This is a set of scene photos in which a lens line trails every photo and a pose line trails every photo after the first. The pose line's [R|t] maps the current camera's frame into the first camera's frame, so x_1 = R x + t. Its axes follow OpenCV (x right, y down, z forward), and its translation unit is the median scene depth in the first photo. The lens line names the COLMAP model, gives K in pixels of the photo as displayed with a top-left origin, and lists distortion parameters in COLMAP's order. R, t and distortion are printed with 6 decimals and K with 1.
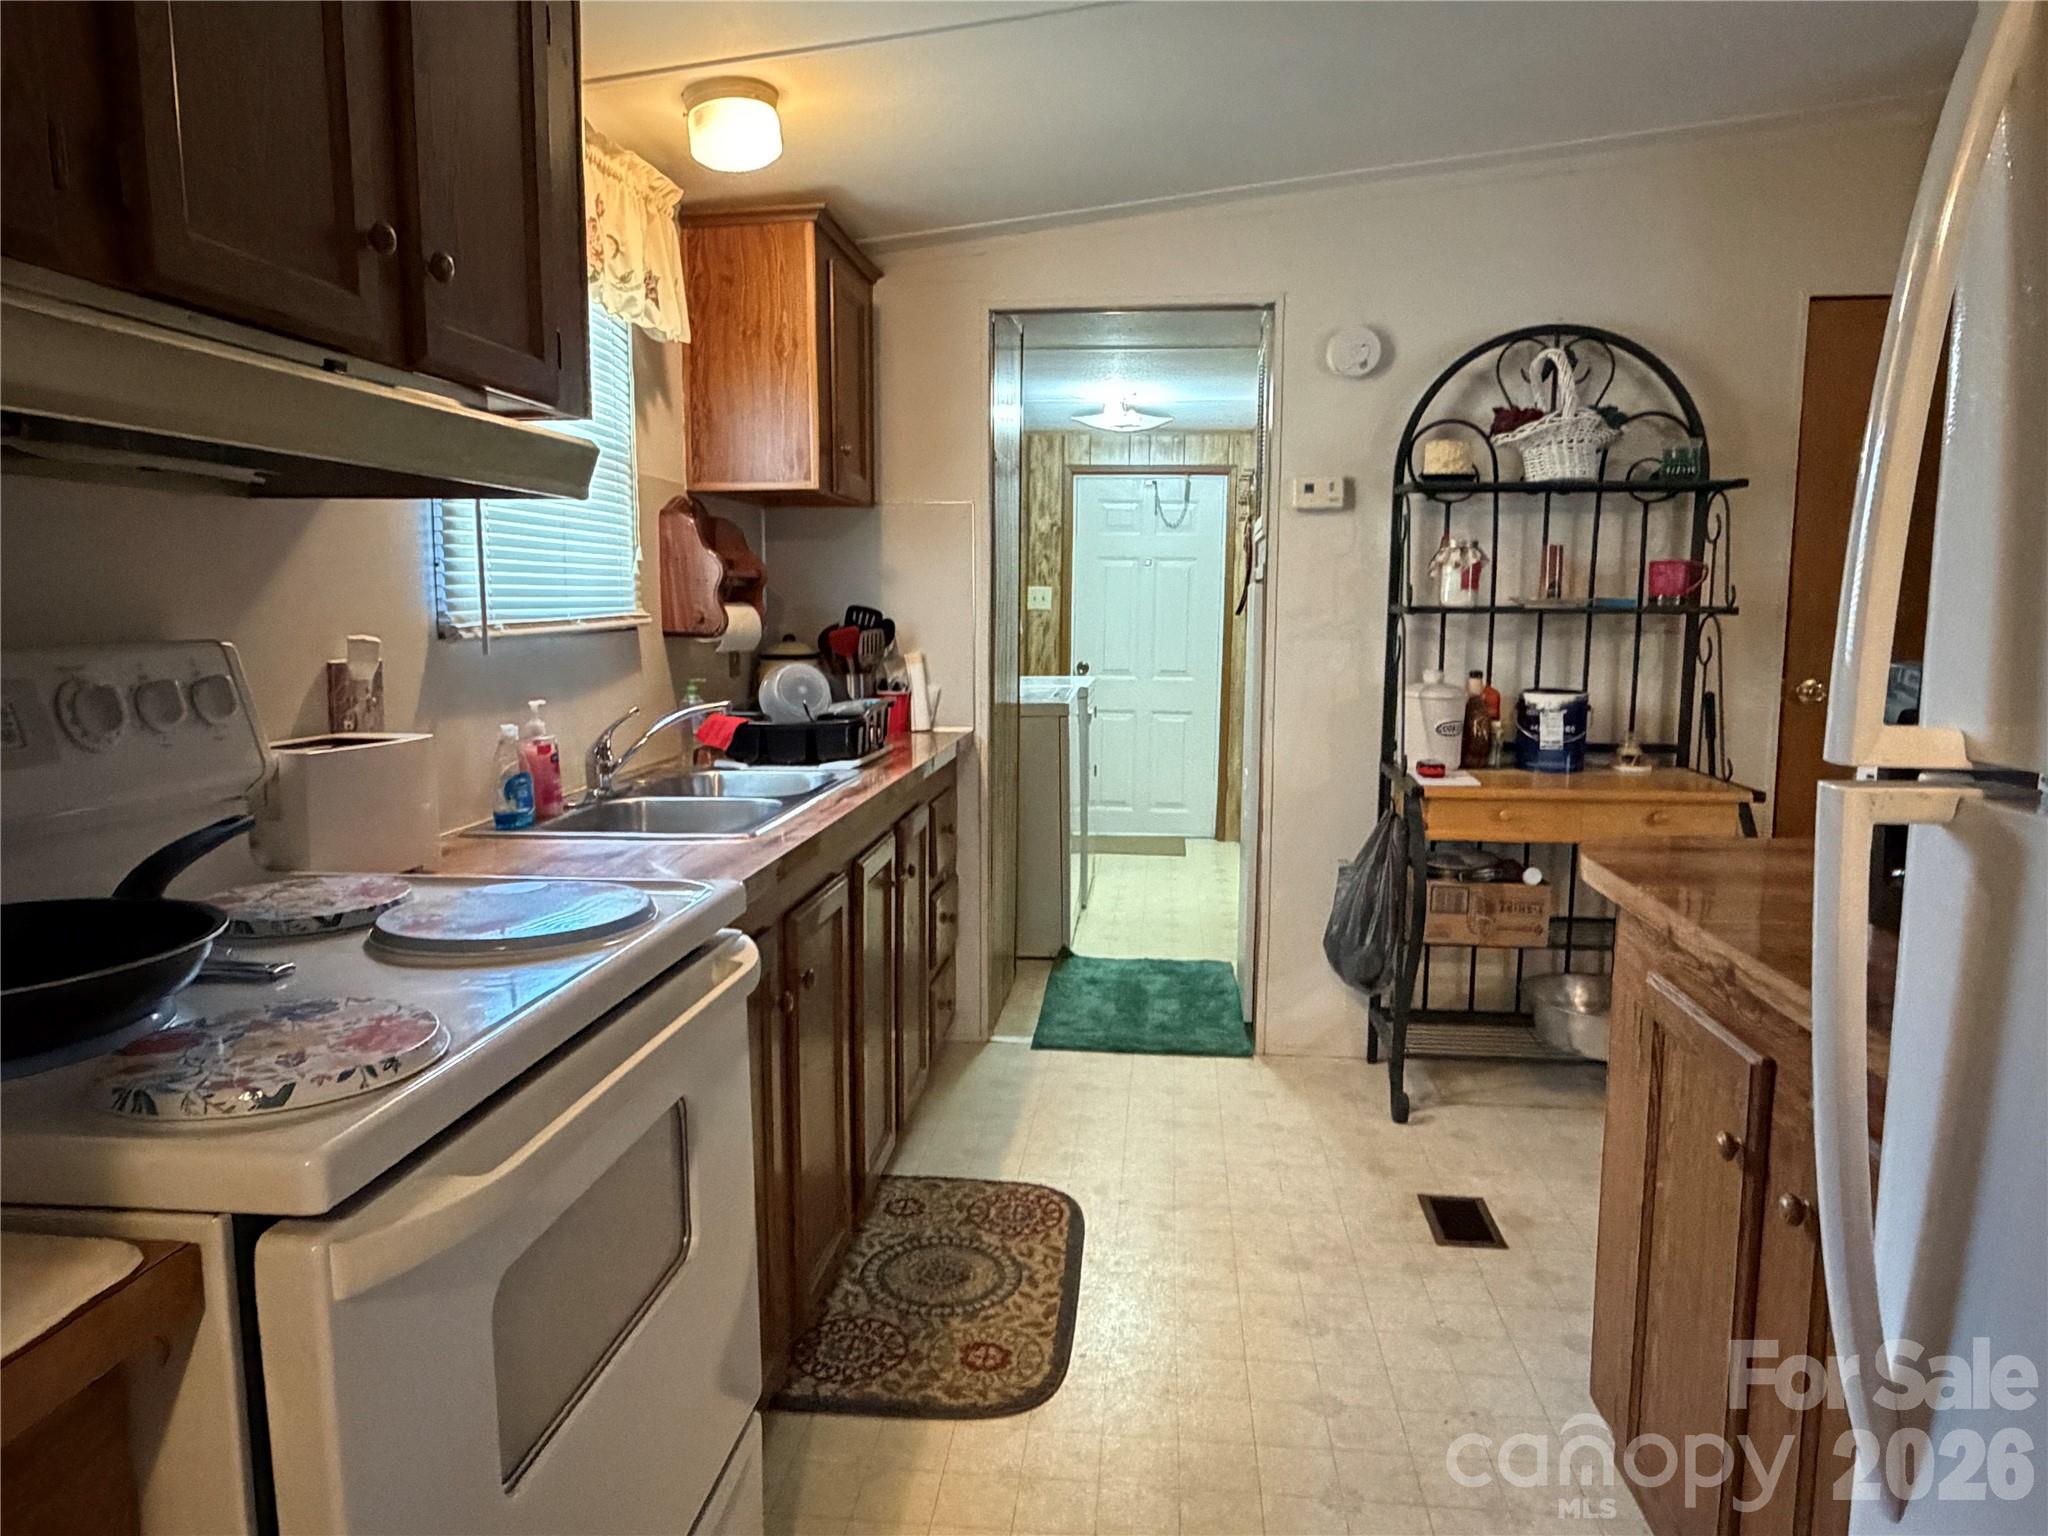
lens RADIAL K [[1353.2, 0, 1019.4], [0, 1353.2, 771.5], [0, 0, 1]] dist [-0.001234, 0.003416]
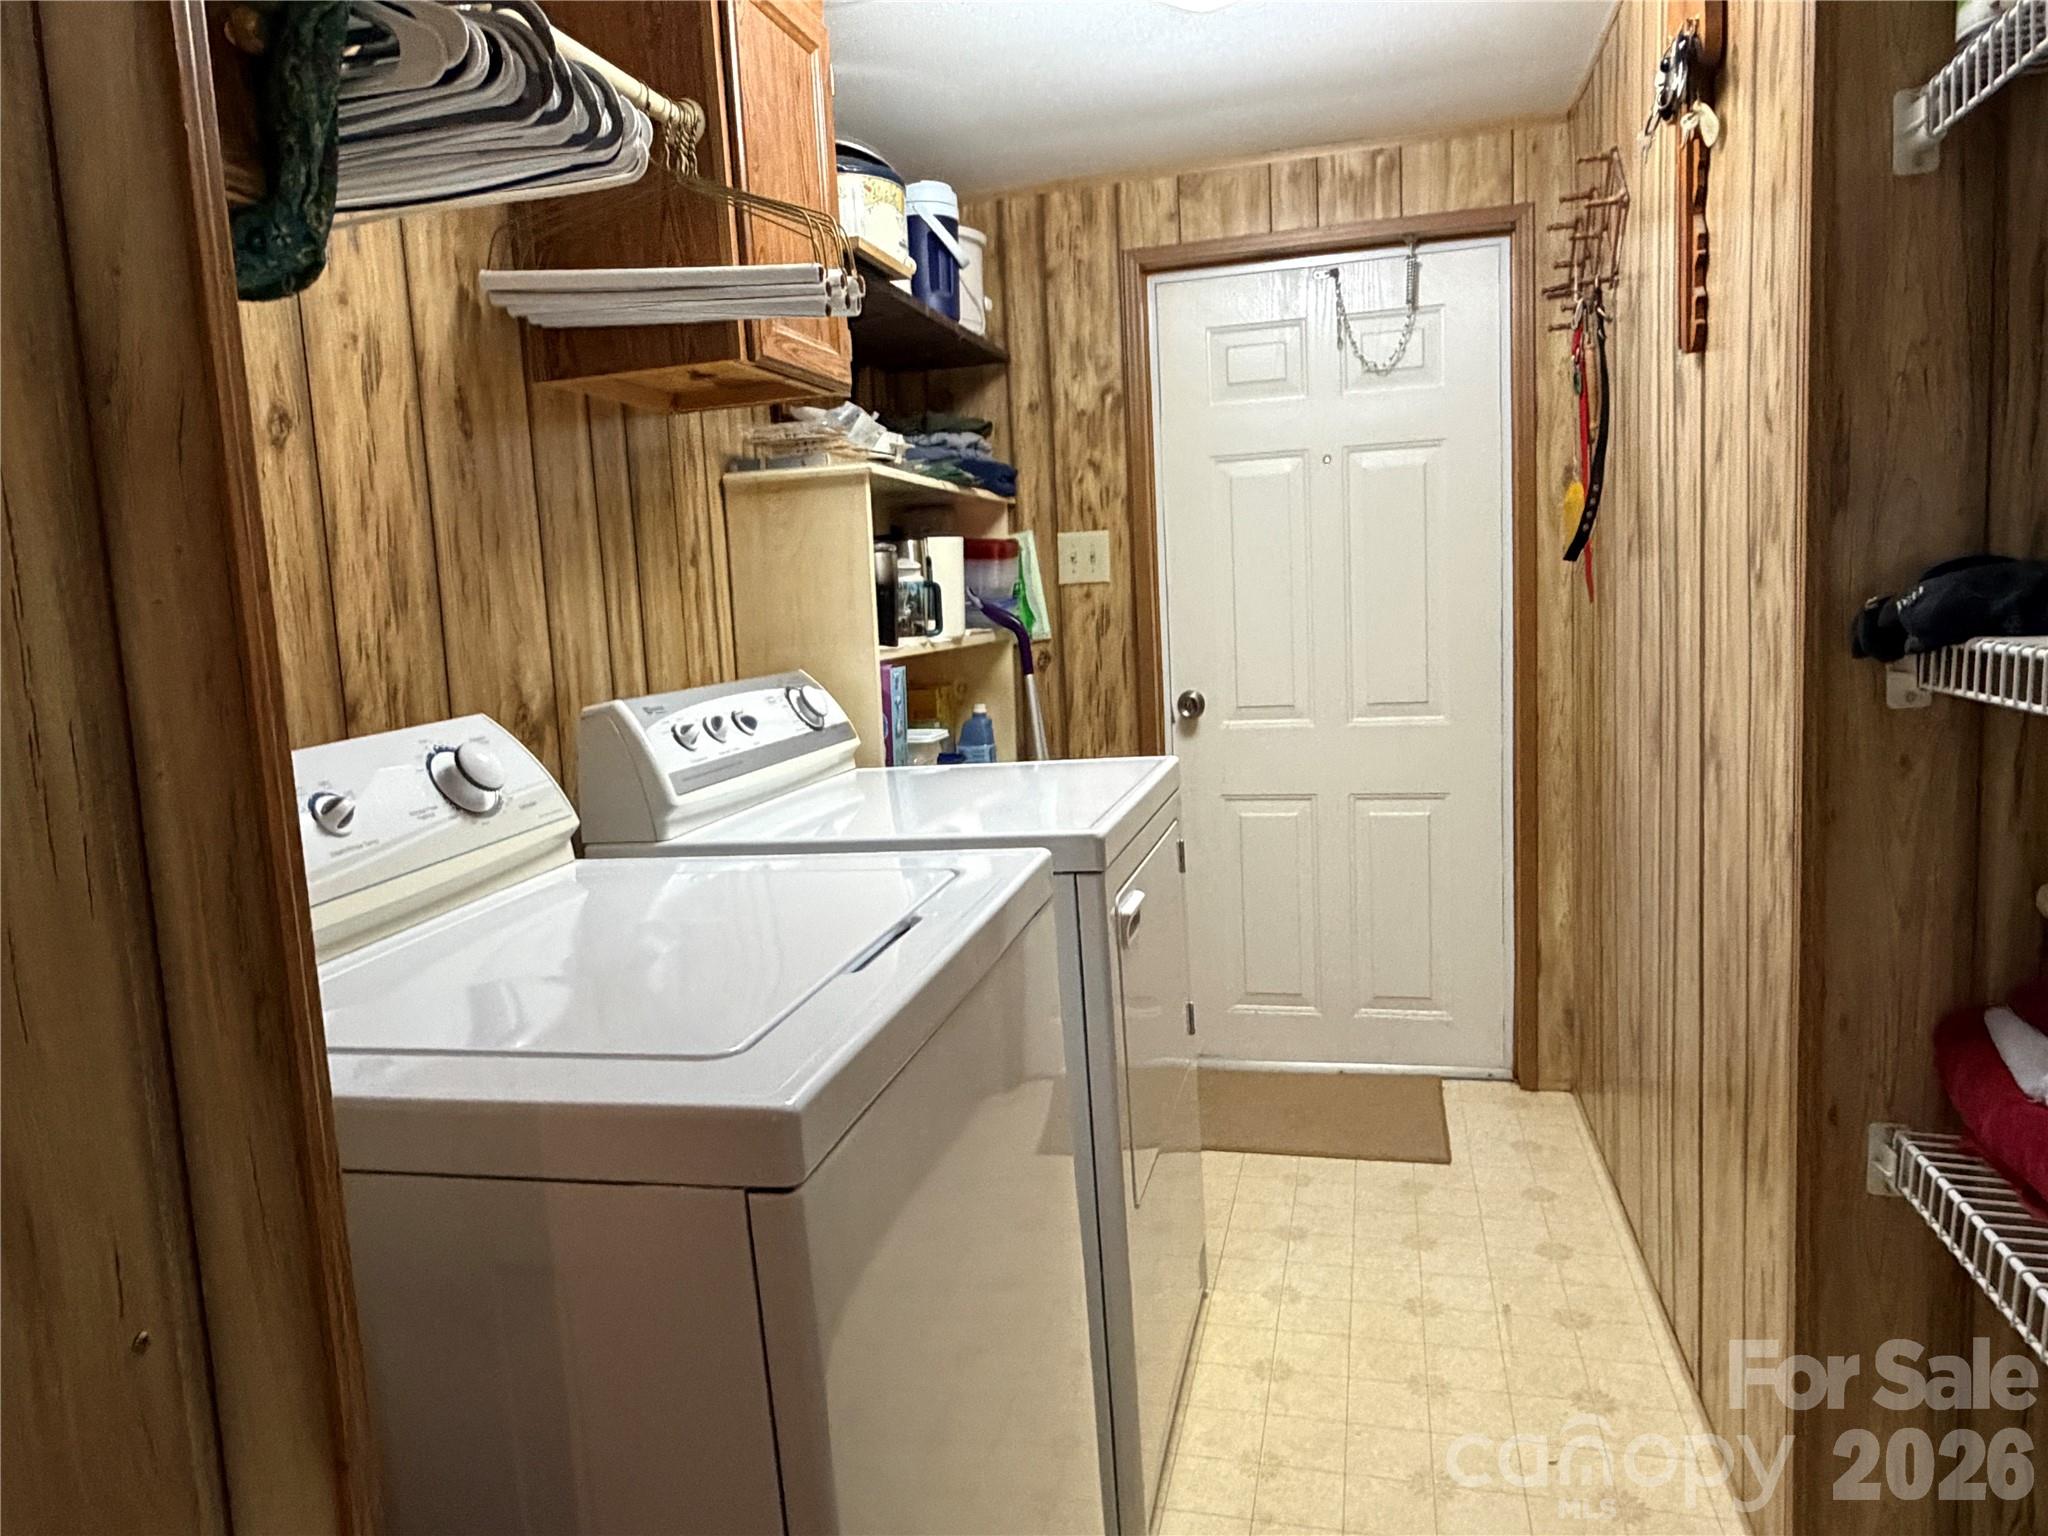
lens RADIAL K [[1345.9, 0, 1007.0], [0, 1345.9, 773.4], [0, 0, 1]] dist [-0.000684, 0.003008]
pose [[0.995947, -0.054870, -0.071260, 0.050166], [0.055500, 0.998435, 0.006901, -0.175419], [0.070770, -0.010828, 0.997434, 1.589800]]
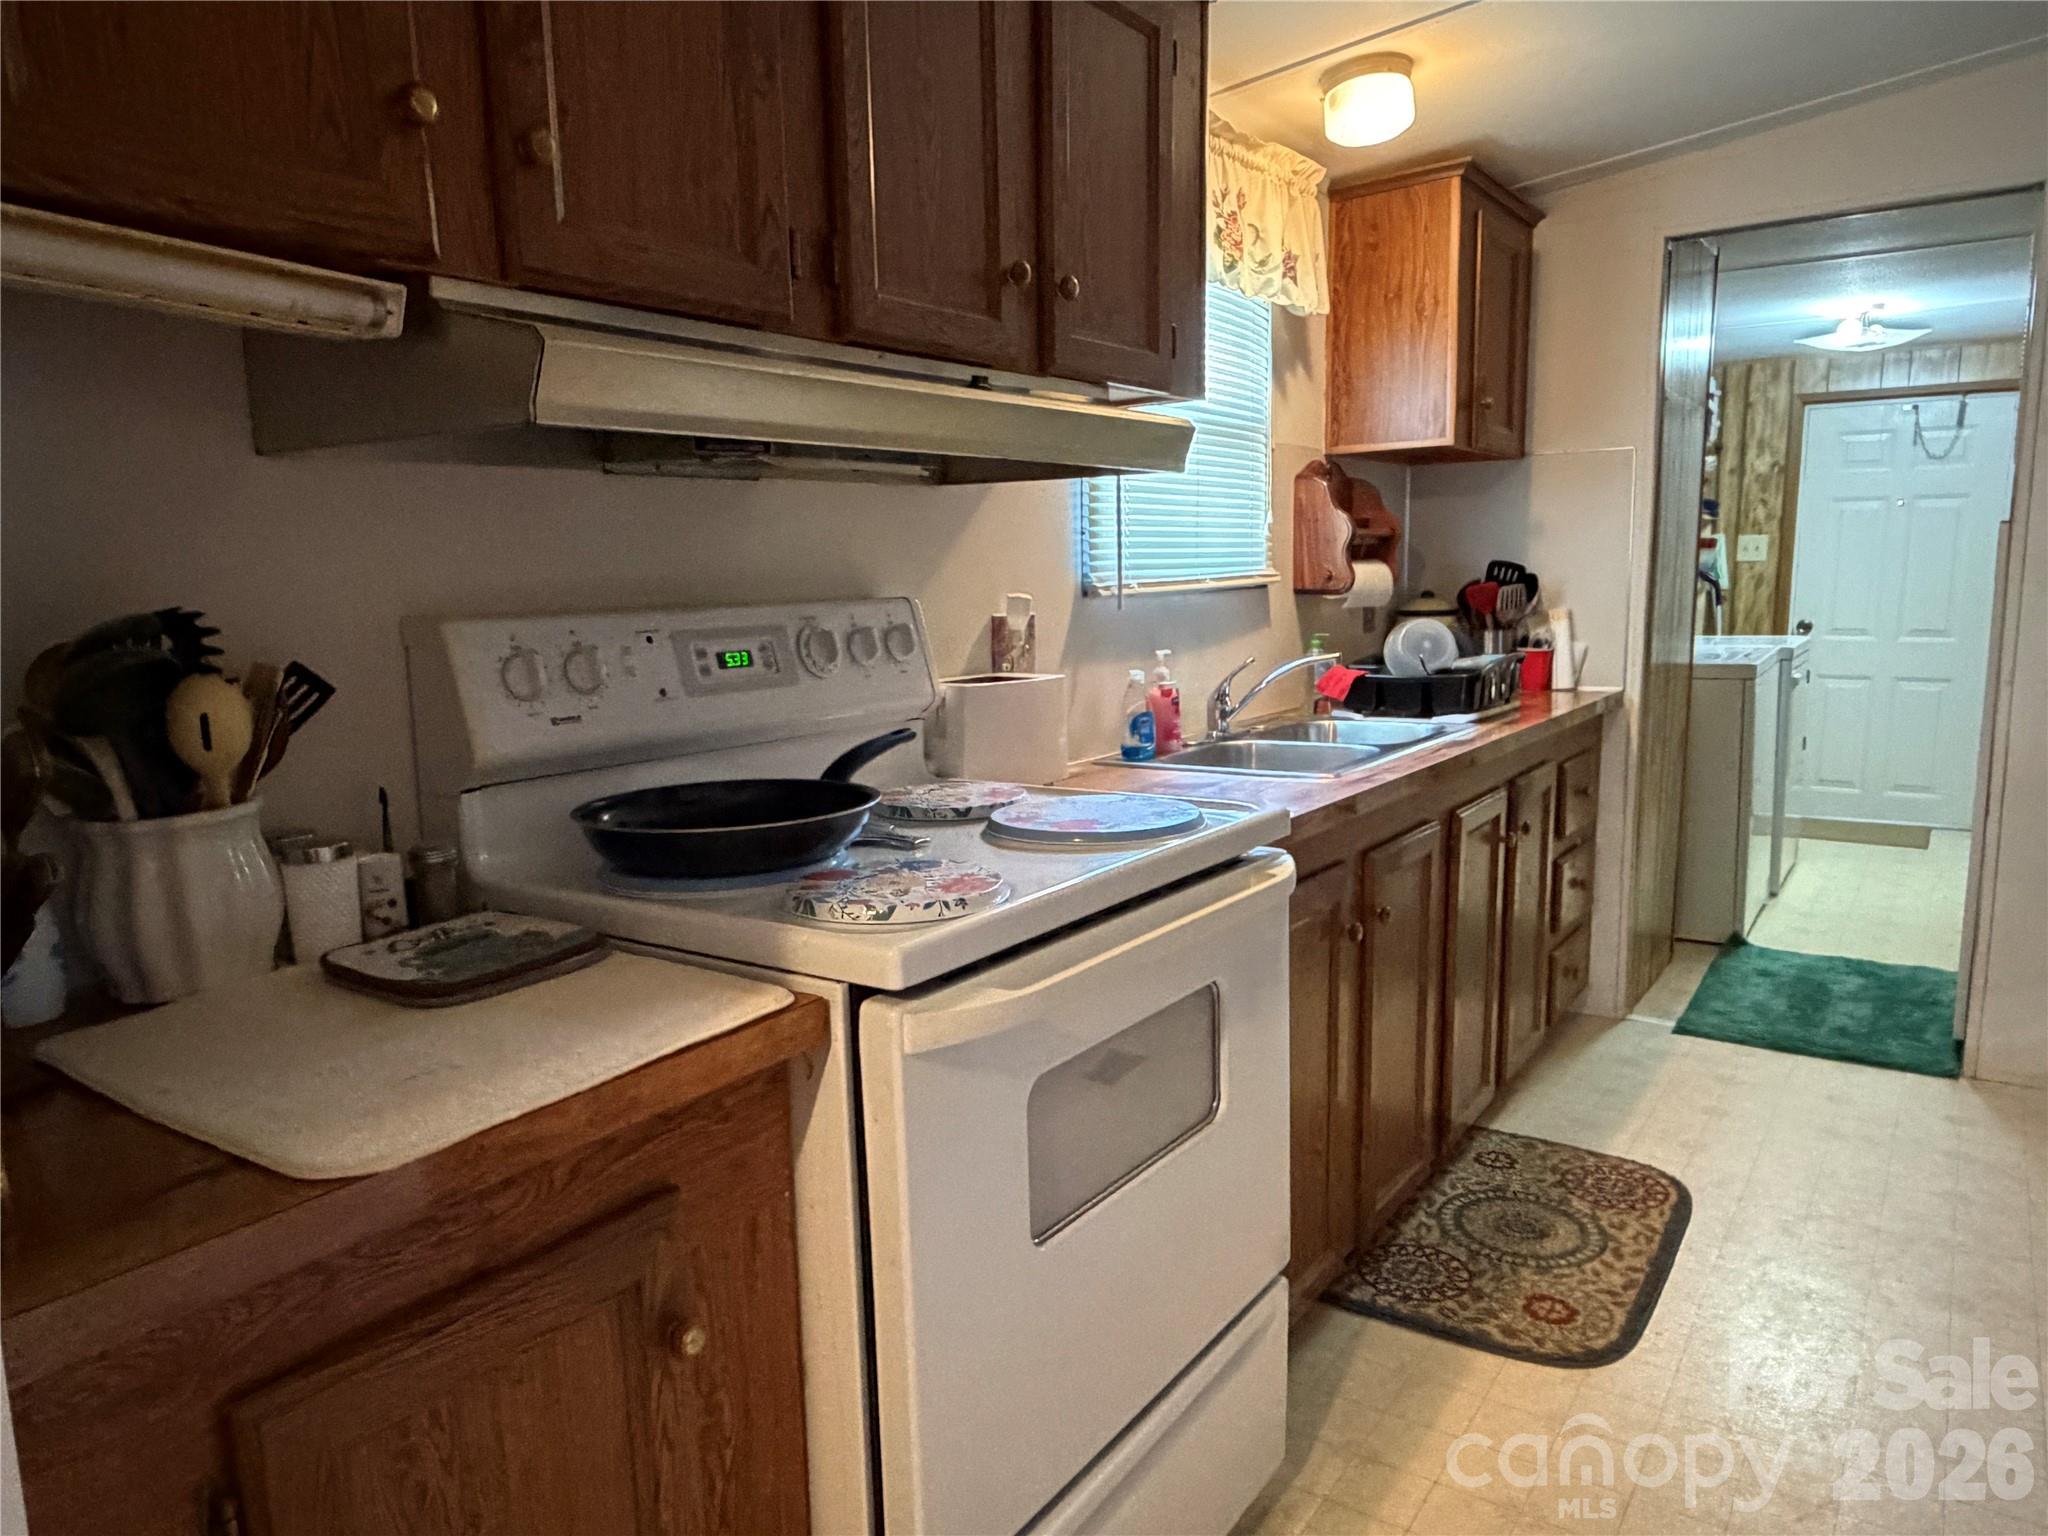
lens RADIAL K [[1345.9, 0, 1007.0], [0, 1345.9, 773.4], [0, 0, 1]] dist [-0.000684, 0.003008]
pose [[0.874940, 0.052590, -0.481368, 0.058322], [-0.037806, 0.998469, 0.040367, 0.007688], [0.482754, -0.017120, 0.875589, -0.043004]]
